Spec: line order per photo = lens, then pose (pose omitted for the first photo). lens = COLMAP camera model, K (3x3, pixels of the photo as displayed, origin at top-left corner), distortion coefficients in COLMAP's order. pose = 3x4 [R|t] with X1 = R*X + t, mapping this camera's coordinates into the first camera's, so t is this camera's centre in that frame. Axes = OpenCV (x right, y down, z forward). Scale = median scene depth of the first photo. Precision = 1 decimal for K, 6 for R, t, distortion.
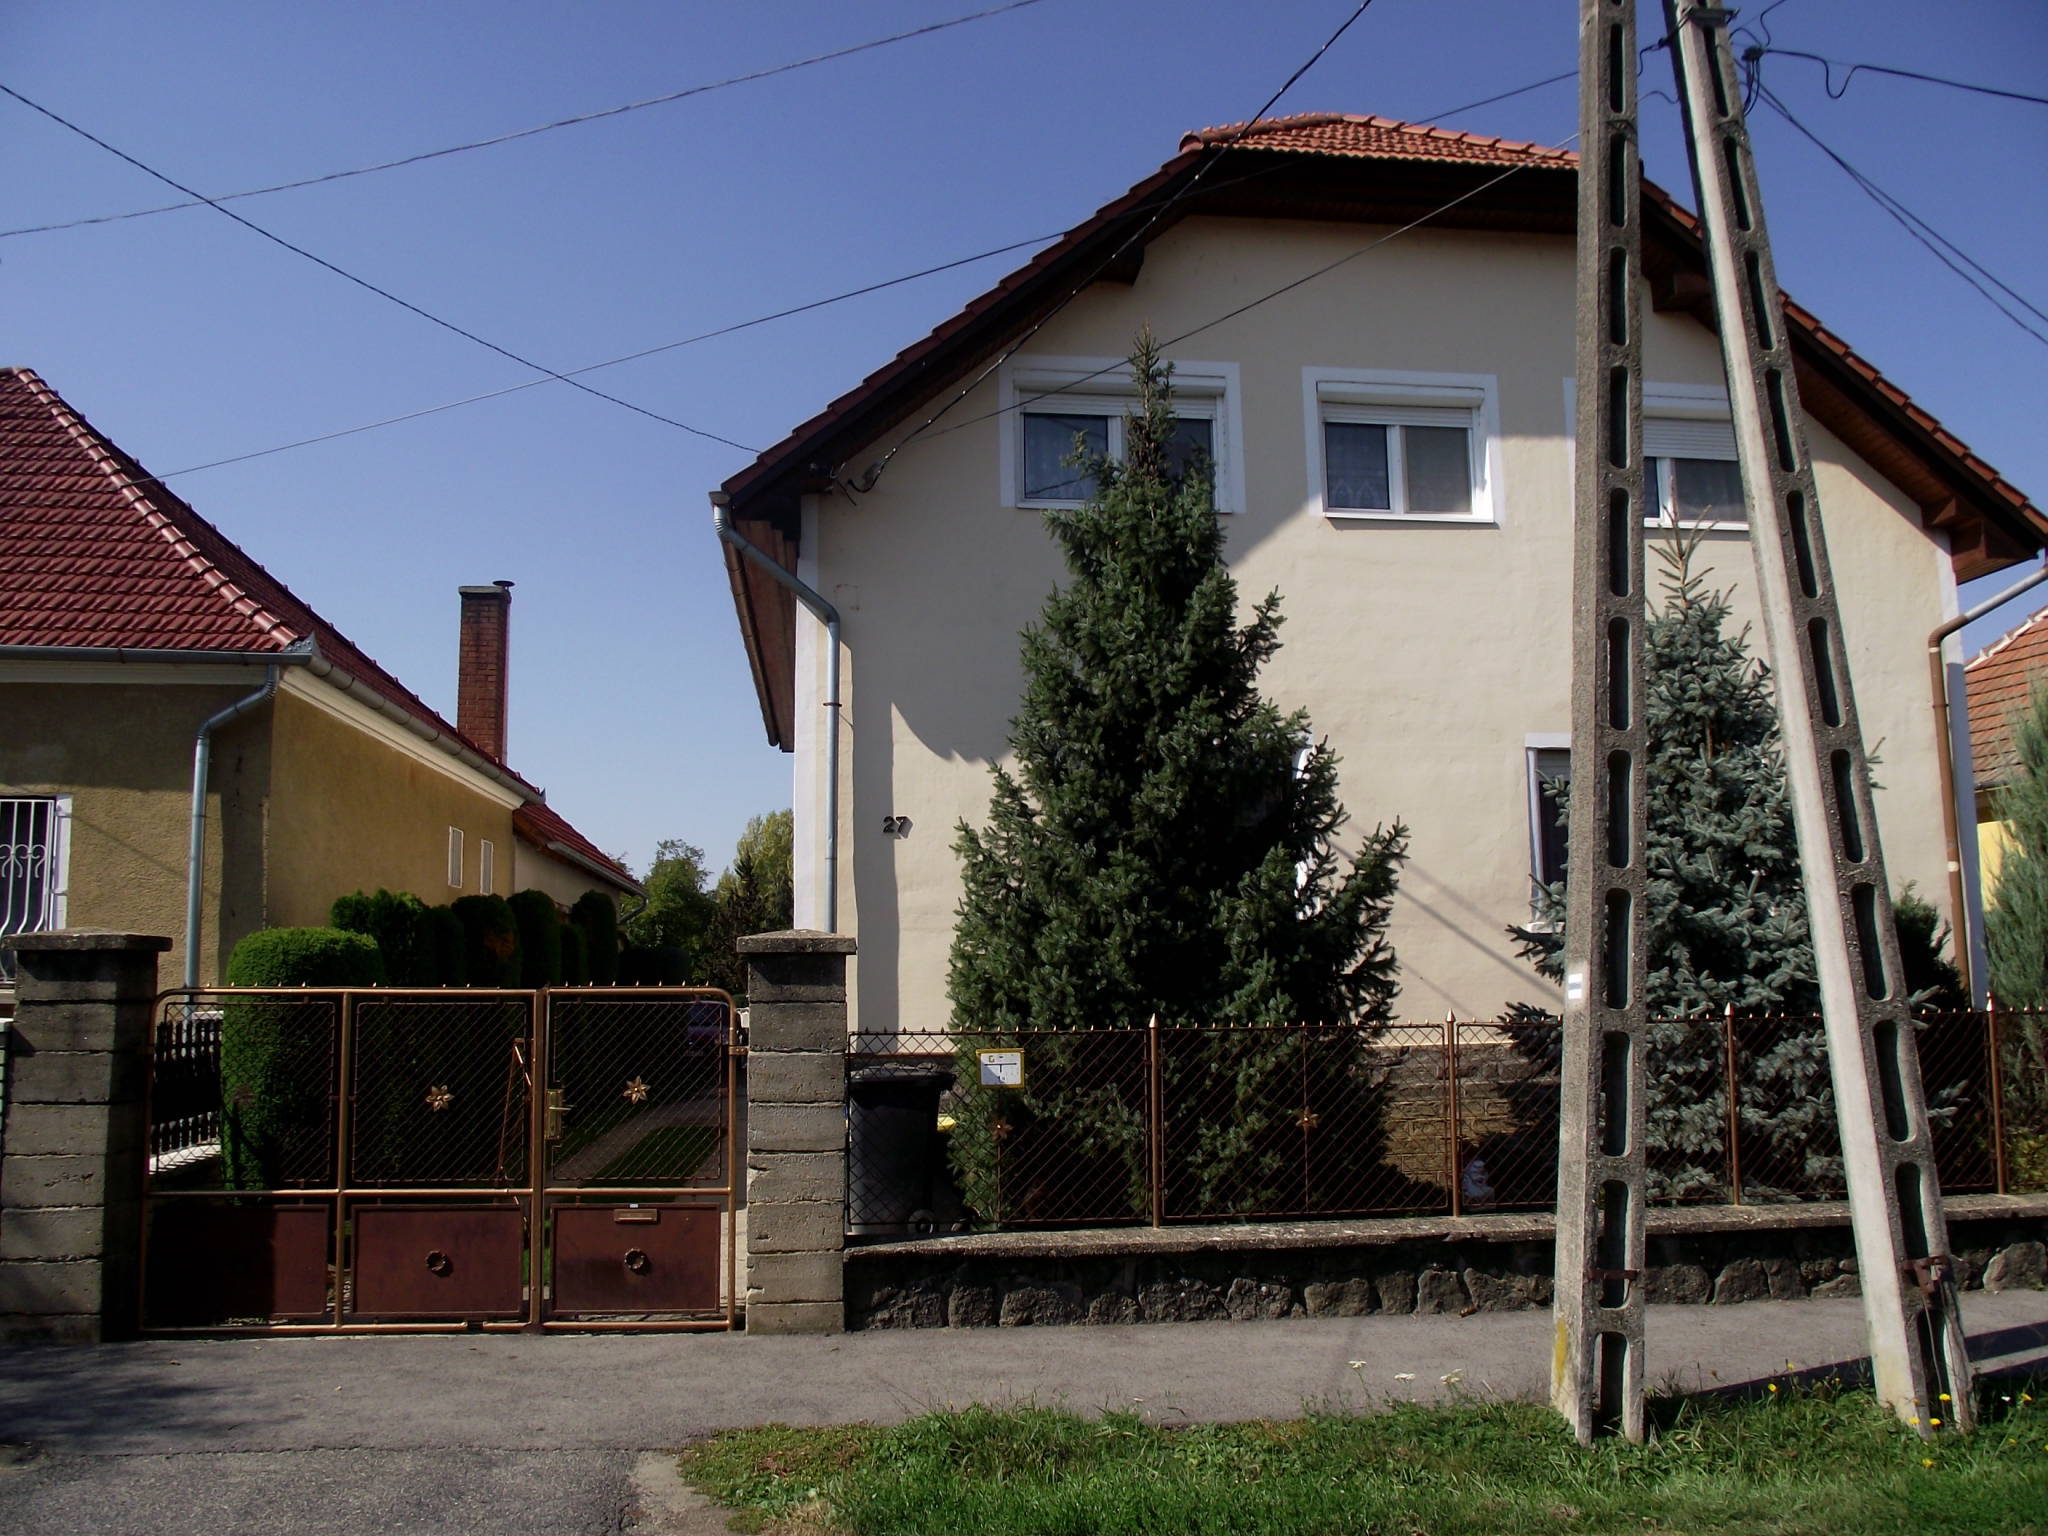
lens RADIAL K [[1600.5, 0, 1023.4], [0, 1600.5, 792.6], [0, 0, 1]] dist [-0.101926, 0.068391]
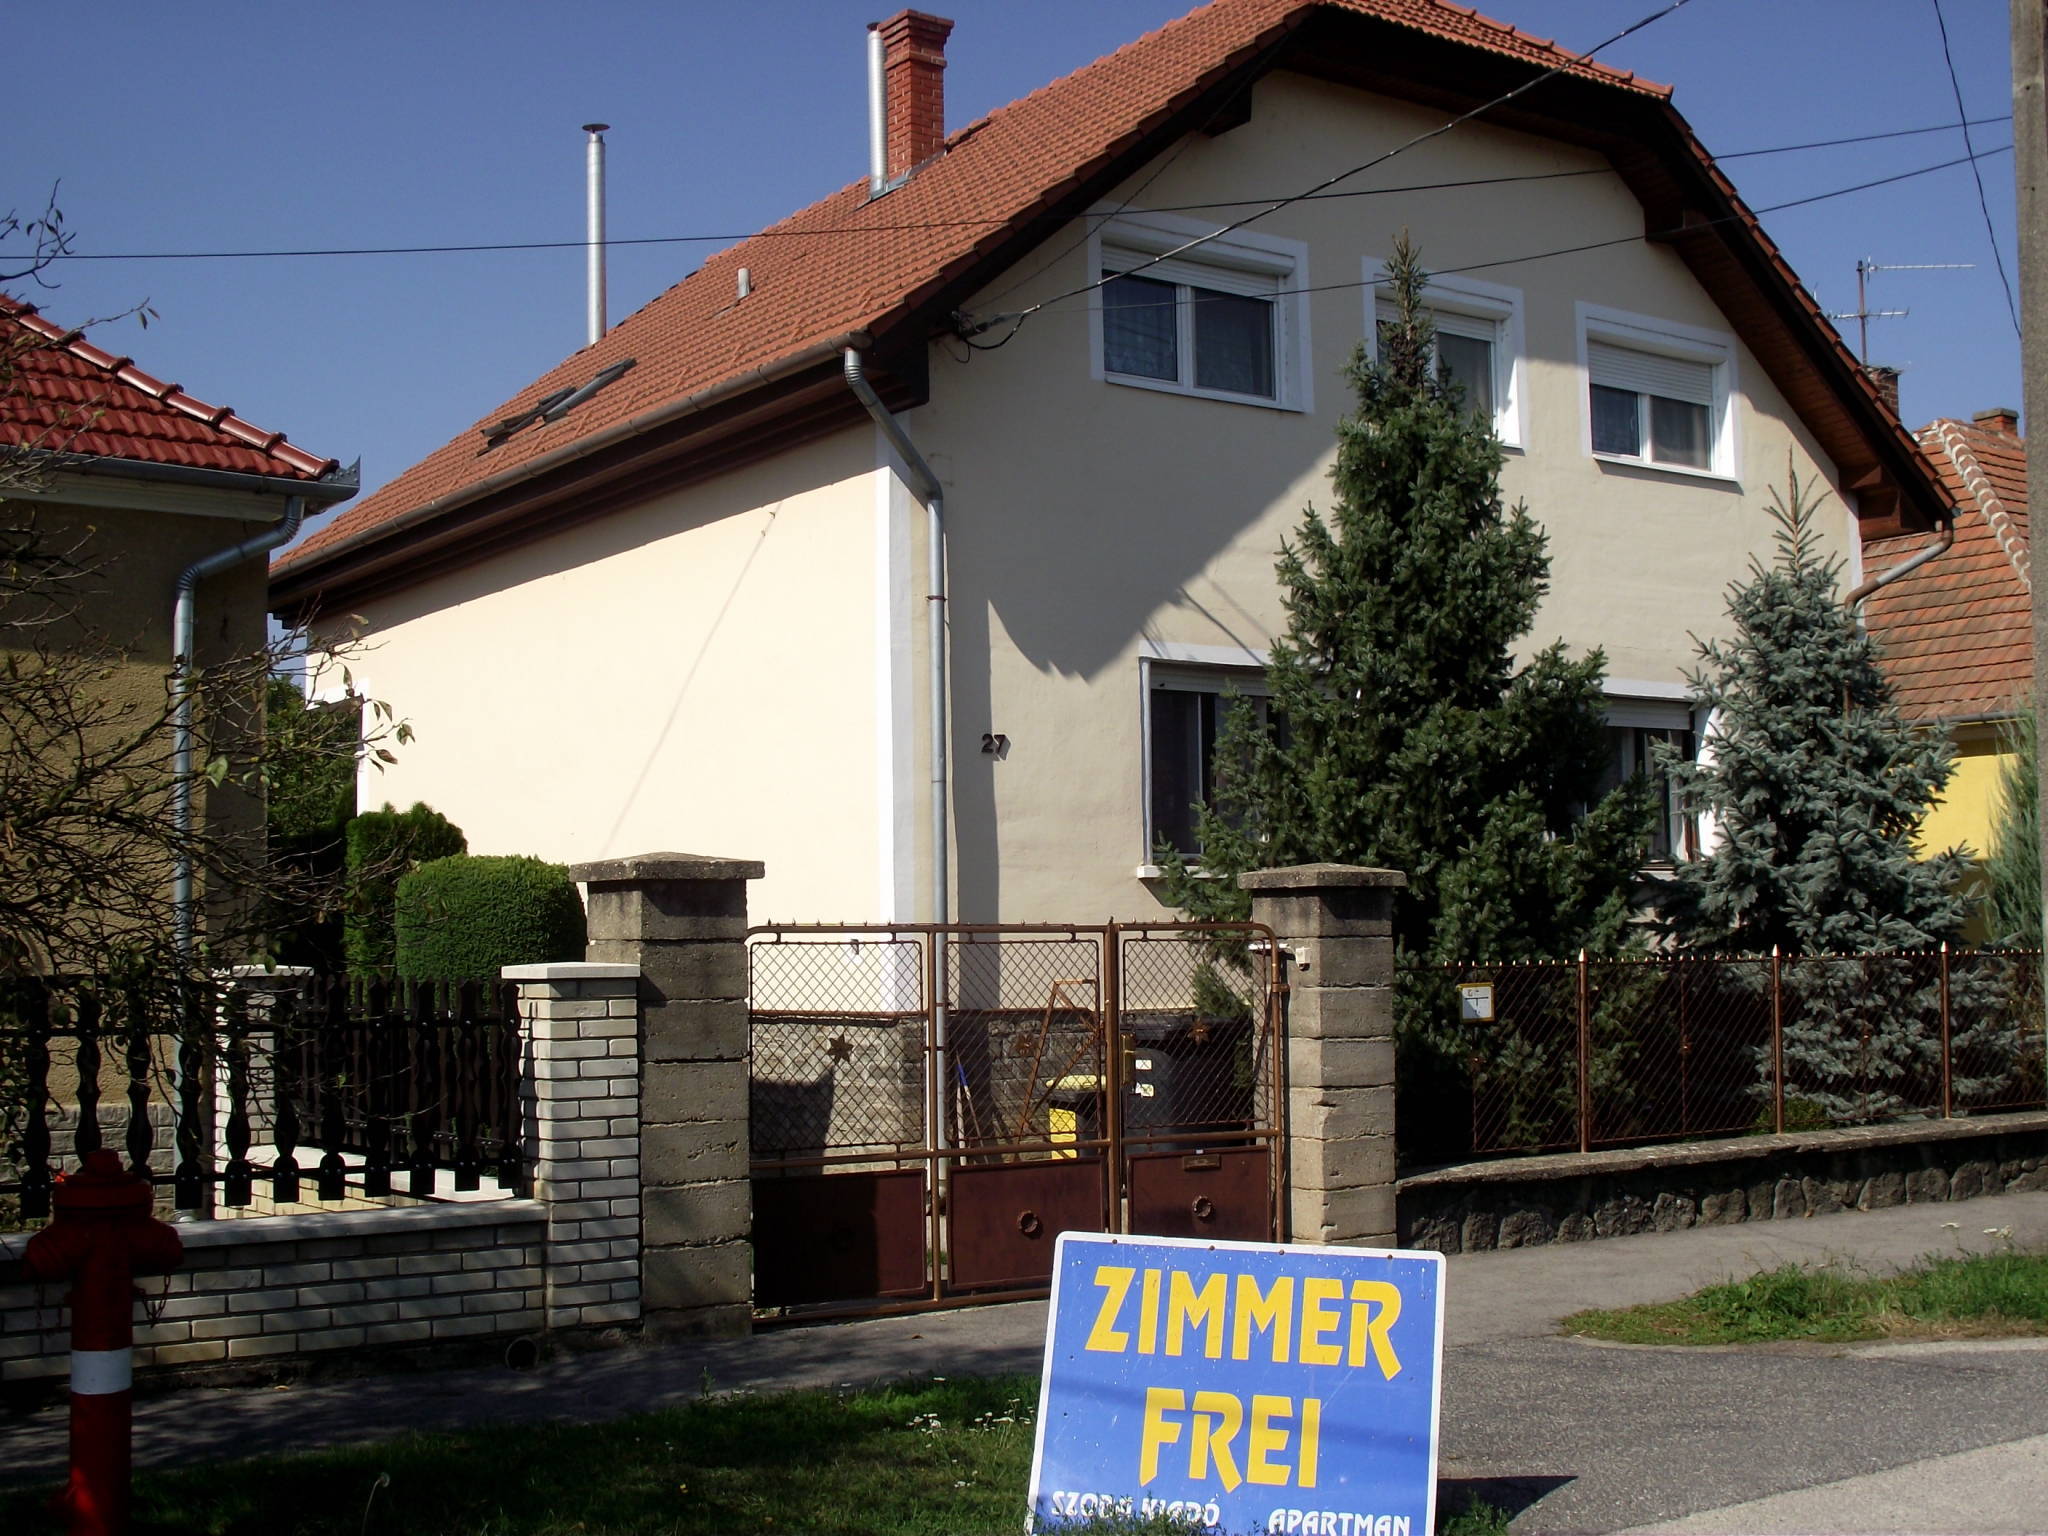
lens RADIAL K [[2274.3, 0, 1021.9], [0, 2274.3, 849.3], [0, 0, 1]] dist [-0.094786, 0.120426]
pose [[0.893372, 0.017365, 0.448981, -0.907699], [-0.049768, 0.996929, 0.060470, 0.003073], [-0.446552, -0.076367, 0.891493, -0.145982]]
